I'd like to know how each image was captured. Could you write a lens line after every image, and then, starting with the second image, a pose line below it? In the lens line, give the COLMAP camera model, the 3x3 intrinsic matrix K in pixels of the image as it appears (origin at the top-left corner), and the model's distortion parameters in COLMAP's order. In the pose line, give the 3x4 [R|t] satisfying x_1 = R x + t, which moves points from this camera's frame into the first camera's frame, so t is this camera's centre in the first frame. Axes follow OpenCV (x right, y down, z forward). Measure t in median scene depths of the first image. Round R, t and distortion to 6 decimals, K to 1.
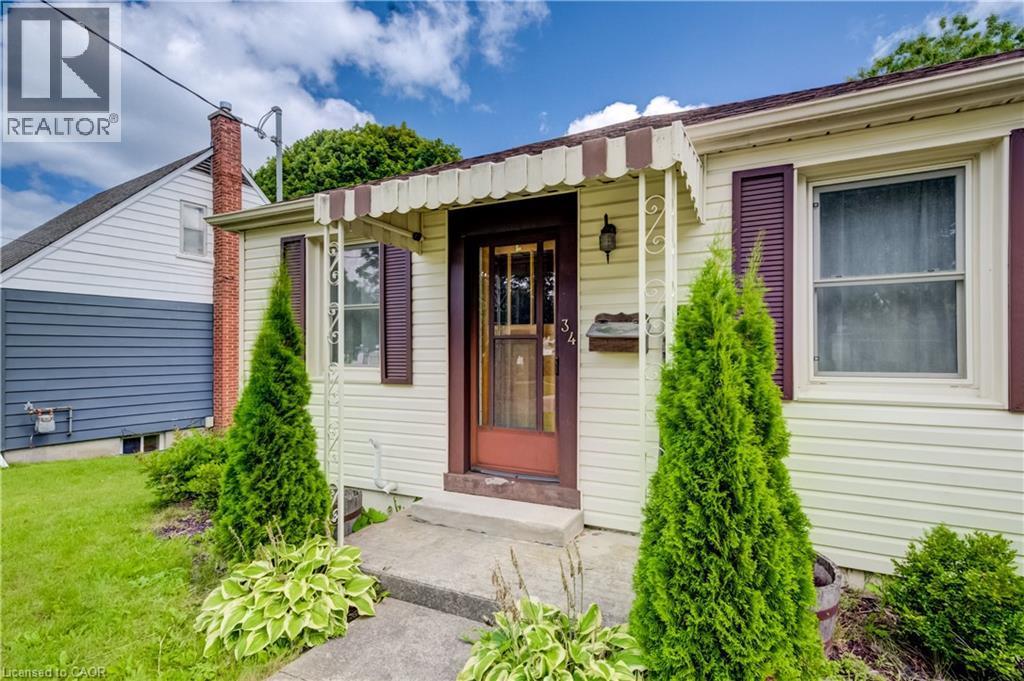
lens RADIAL K [[488.4, 0, 521.9], [0, 488.4, 344.8], [0, 0, 1]] dist [0.045245, 0.000473]
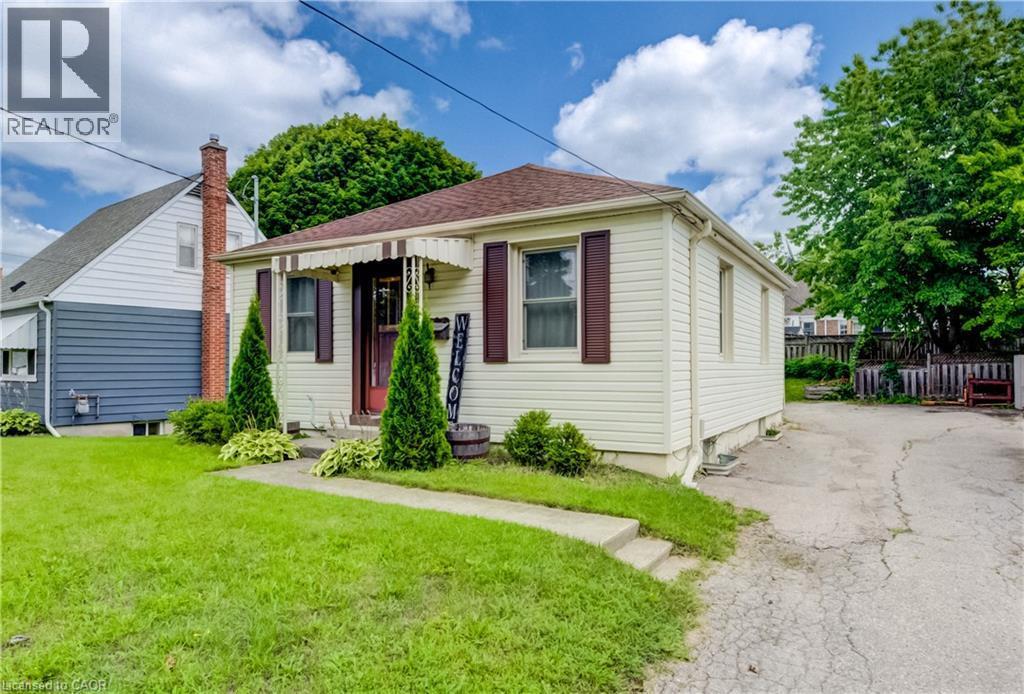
lens RADIAL K [[644.3, 0, 507.8], [0, 644.3, 347.3], [0, 0, 1]] dist [0.034908, -0.000387]
pose [[0.995860, -0.002910, -0.090853, 0.482590], [0.001564, 0.999888, -0.014879, 0.056720], [0.090886, 0.014675, 0.995753, -0.948009]]
